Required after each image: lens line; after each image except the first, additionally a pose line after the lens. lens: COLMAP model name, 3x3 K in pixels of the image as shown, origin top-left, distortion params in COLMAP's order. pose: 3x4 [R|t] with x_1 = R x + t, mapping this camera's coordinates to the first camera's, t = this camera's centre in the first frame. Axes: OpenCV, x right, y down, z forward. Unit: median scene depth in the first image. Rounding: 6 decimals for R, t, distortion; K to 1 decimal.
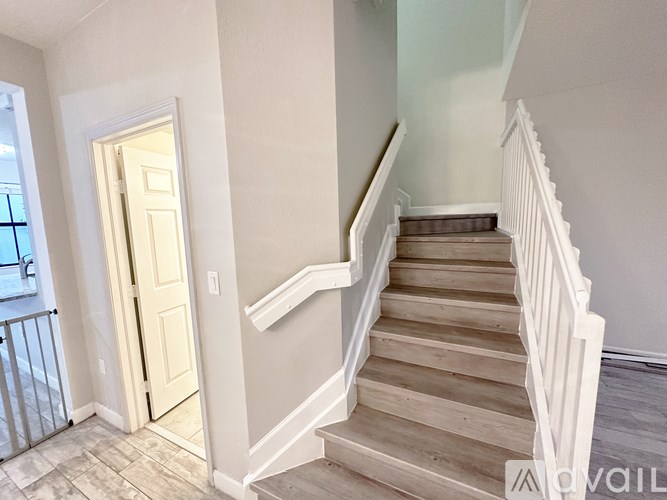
lens RADIAL K [[268.1, 0, 331.9], [0, 268.1, 251.6], [0, 0, 1]] dist [-0.000553, 0.000179]
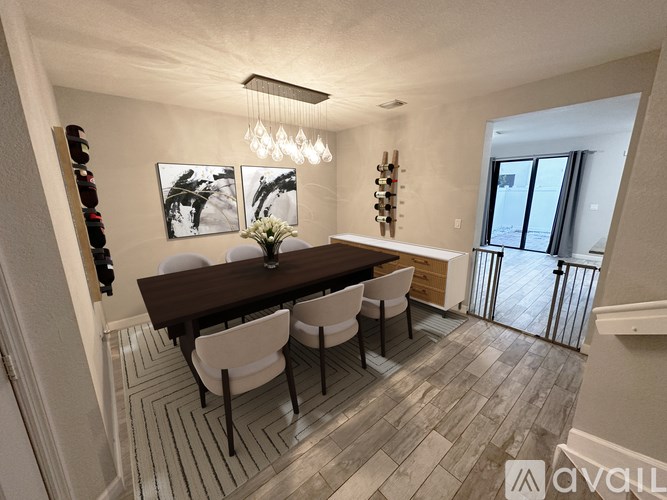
lens RADIAL K [[268.1, 0, 333.4], [0, 268.1, 250.1], [0, 0, 1]] dist [-0.000553, 0.000179]
pose [[-0.390184, 0.243073, -0.888072, 0.689878], [-0.093144, 0.949155, 0.300715, -0.155129], [0.916013, 0.200053, -0.347704, 0.256794]]
